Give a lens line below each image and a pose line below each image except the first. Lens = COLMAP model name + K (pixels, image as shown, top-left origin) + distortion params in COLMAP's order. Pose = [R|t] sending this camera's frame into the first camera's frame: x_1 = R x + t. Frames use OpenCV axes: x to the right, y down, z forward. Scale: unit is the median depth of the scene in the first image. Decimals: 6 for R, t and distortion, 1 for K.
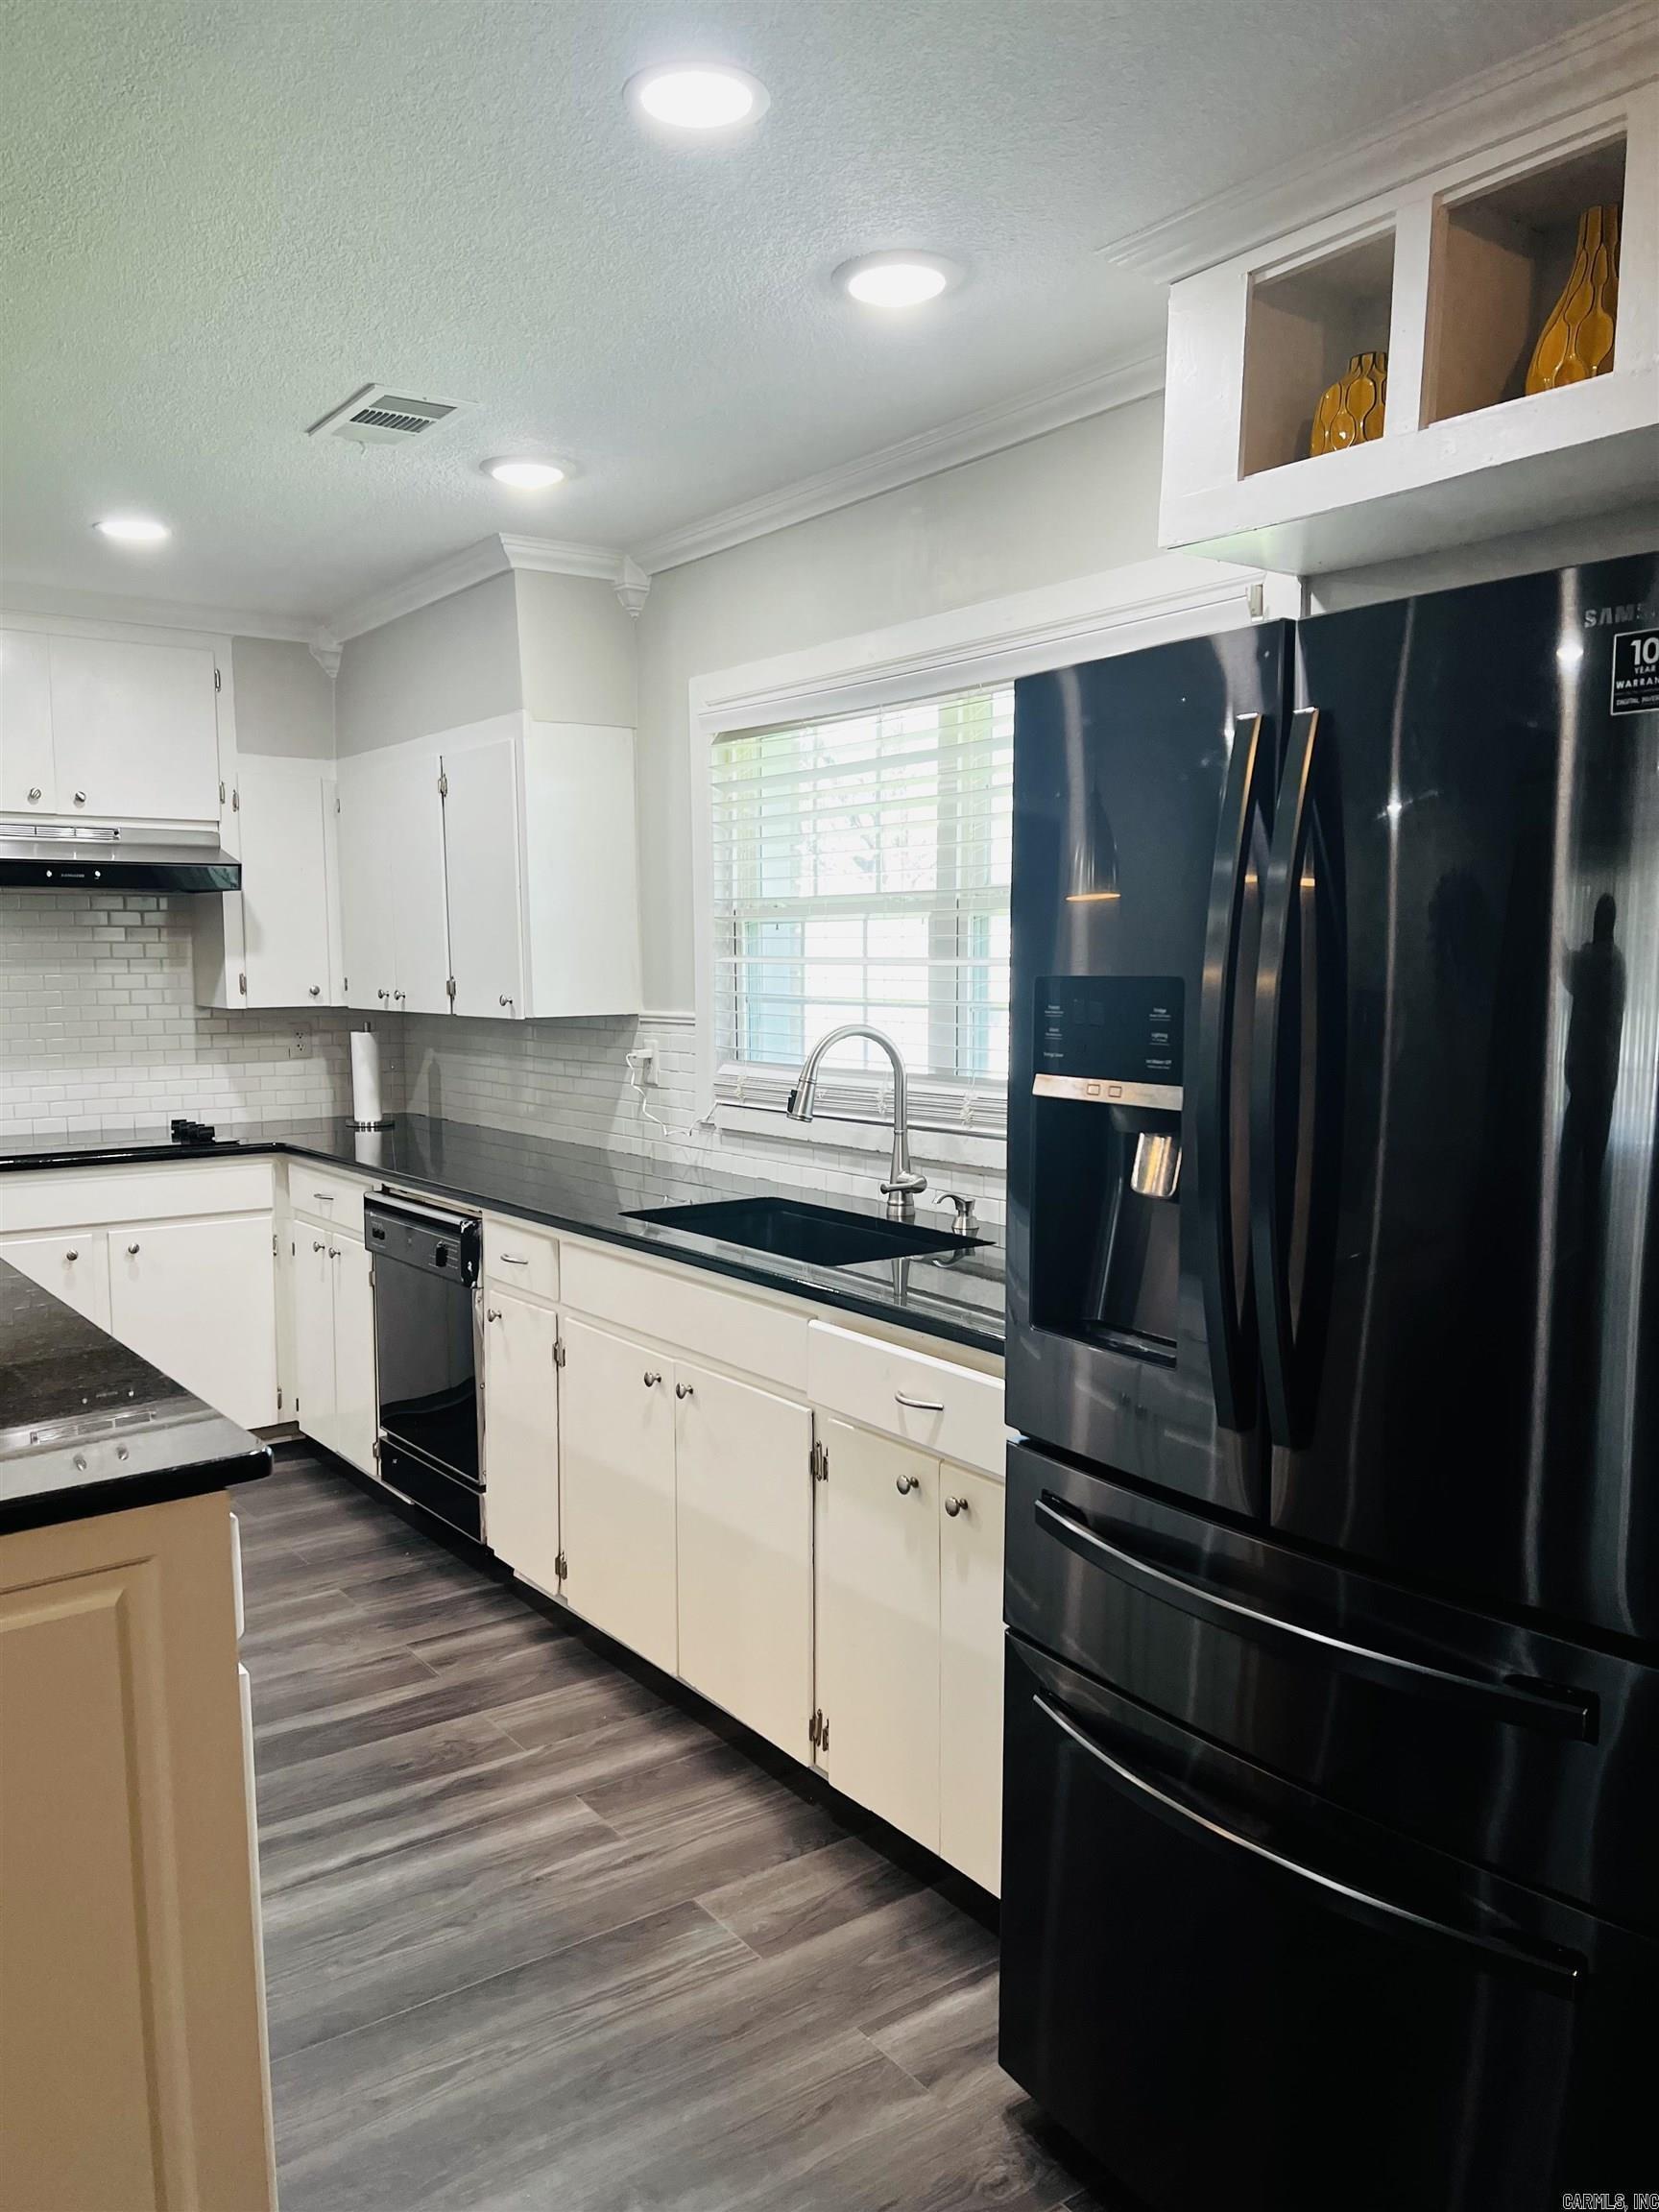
lens RADIAL K [[1657.2, 0, 829.5], [0, 1657.2, 1106.0], [0, 0, 1]] dist [0.065567, -0.102541]
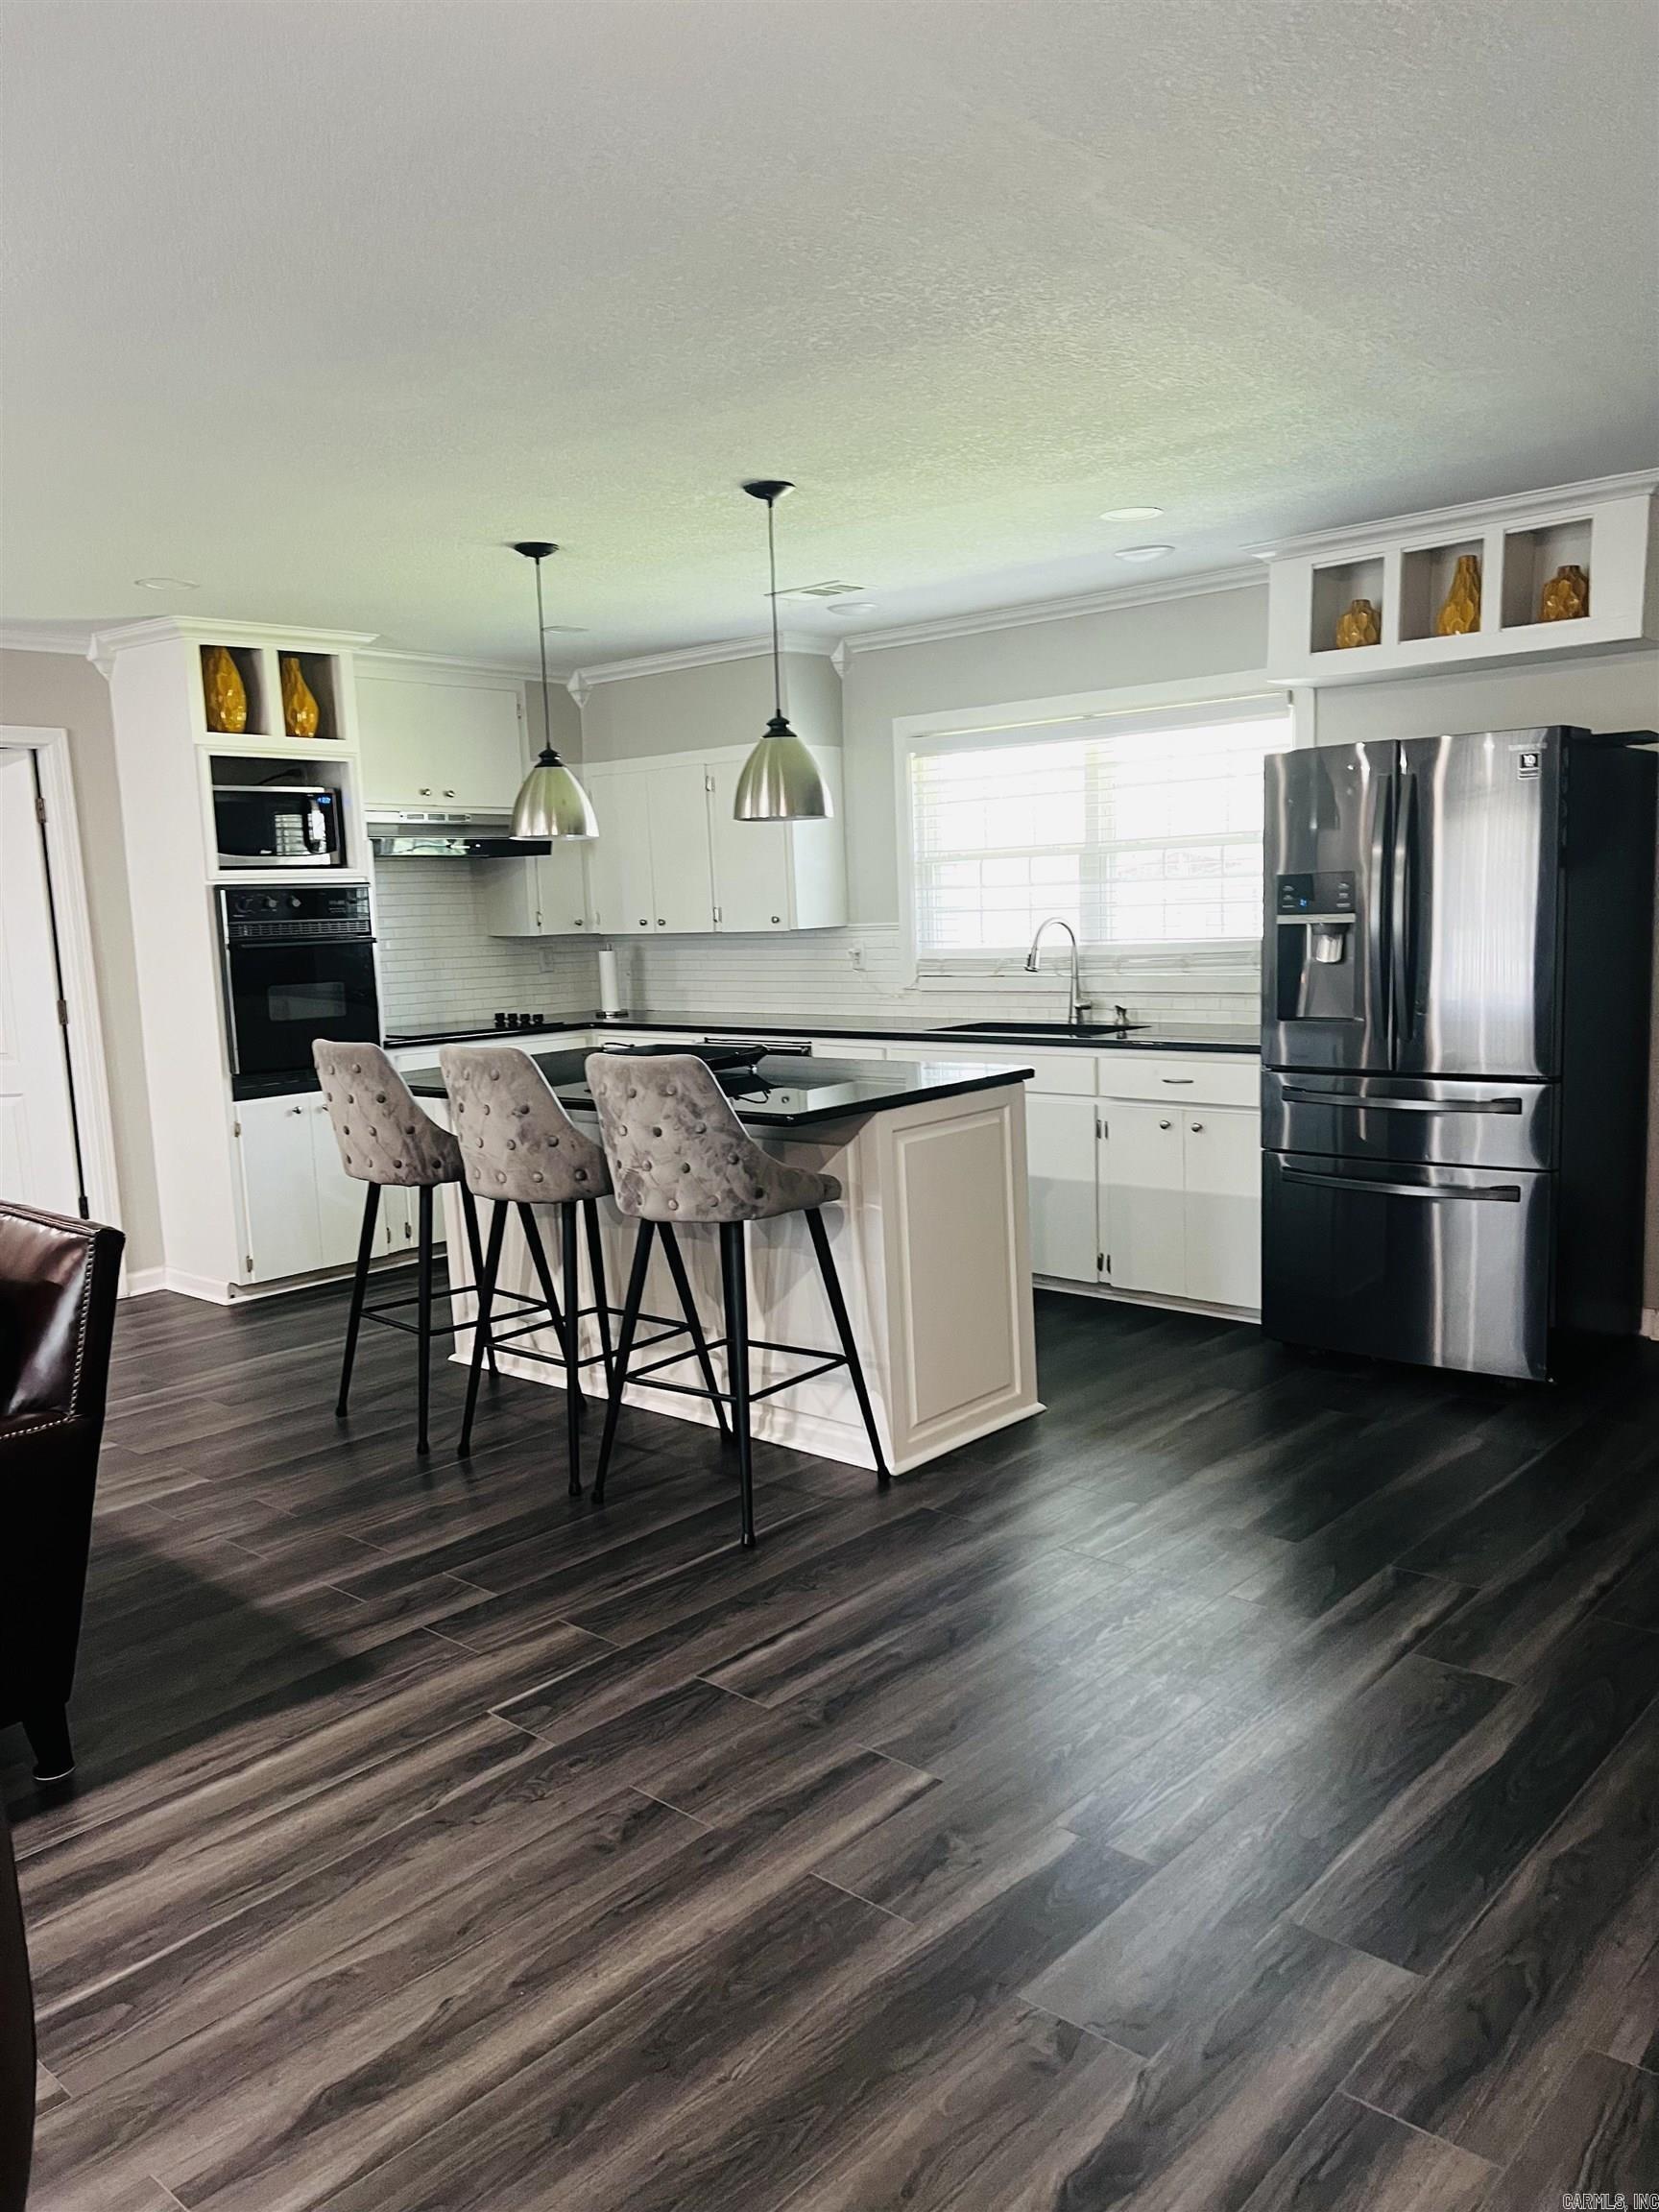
lens RADIAL K [[1663.5, 0, 835.8], [0, 1663.5, 1137.5], [0, 0, 1]] dist [0.075640, -0.130201]
pose [[0.977790, -0.059716, 0.200901, -0.524009], [0.050741, 0.997483, 0.049534, 0.077513], [-0.203354, -0.038240, 0.978358, -0.659149]]
